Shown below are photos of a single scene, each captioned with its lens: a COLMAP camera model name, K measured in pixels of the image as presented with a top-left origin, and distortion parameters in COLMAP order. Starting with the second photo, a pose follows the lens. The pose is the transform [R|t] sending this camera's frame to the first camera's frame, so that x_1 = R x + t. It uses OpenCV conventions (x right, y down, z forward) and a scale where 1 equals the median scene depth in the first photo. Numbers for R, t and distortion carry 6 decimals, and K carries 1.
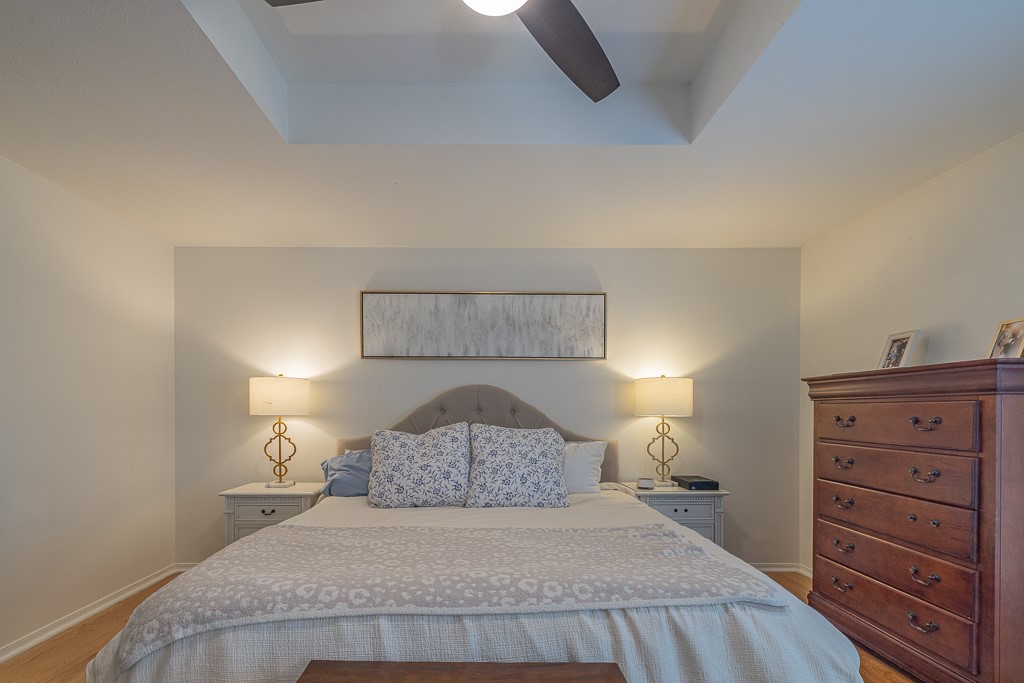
lens RADIAL K [[462.5, 0, 478.5], [0, 462.5, 407.4], [0, 0, 1]] dist [-0.000232, -0.000547]
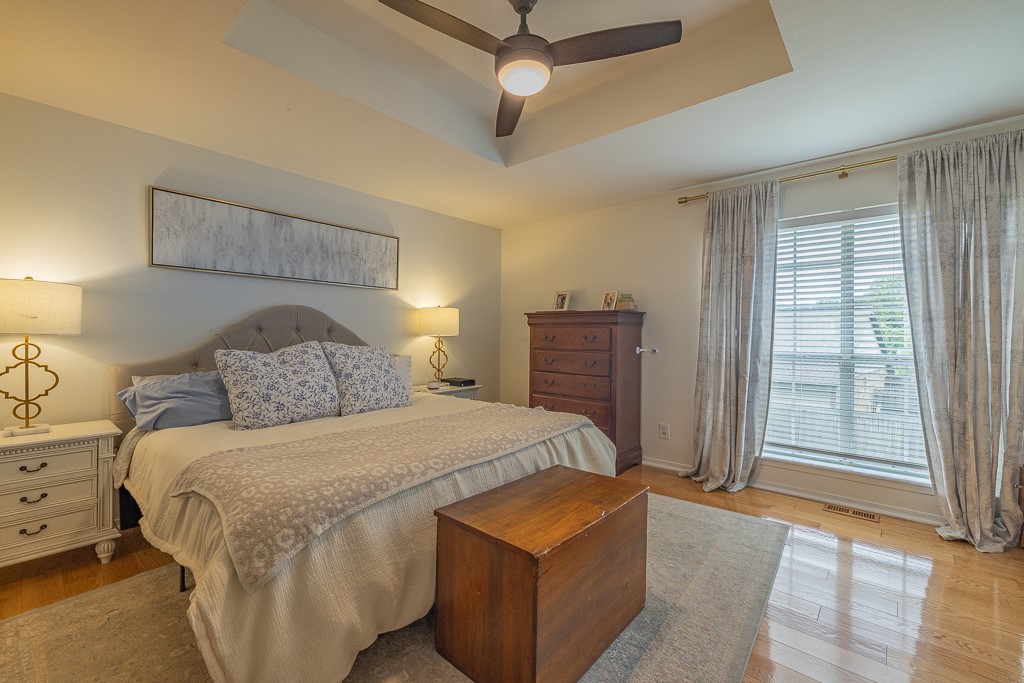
lens RADIAL K [[443.0, 0, 505.7], [0, 443.0, 327.3], [0, 0, 1]] dist [0.000919, 0.000858]
pose [[0.655176, 0.014868, 0.755330, -0.501599], [-0.012982, 0.999880, -0.008421, 0.003245], [-0.755365, -0.004289, 0.655291, -0.012319]]
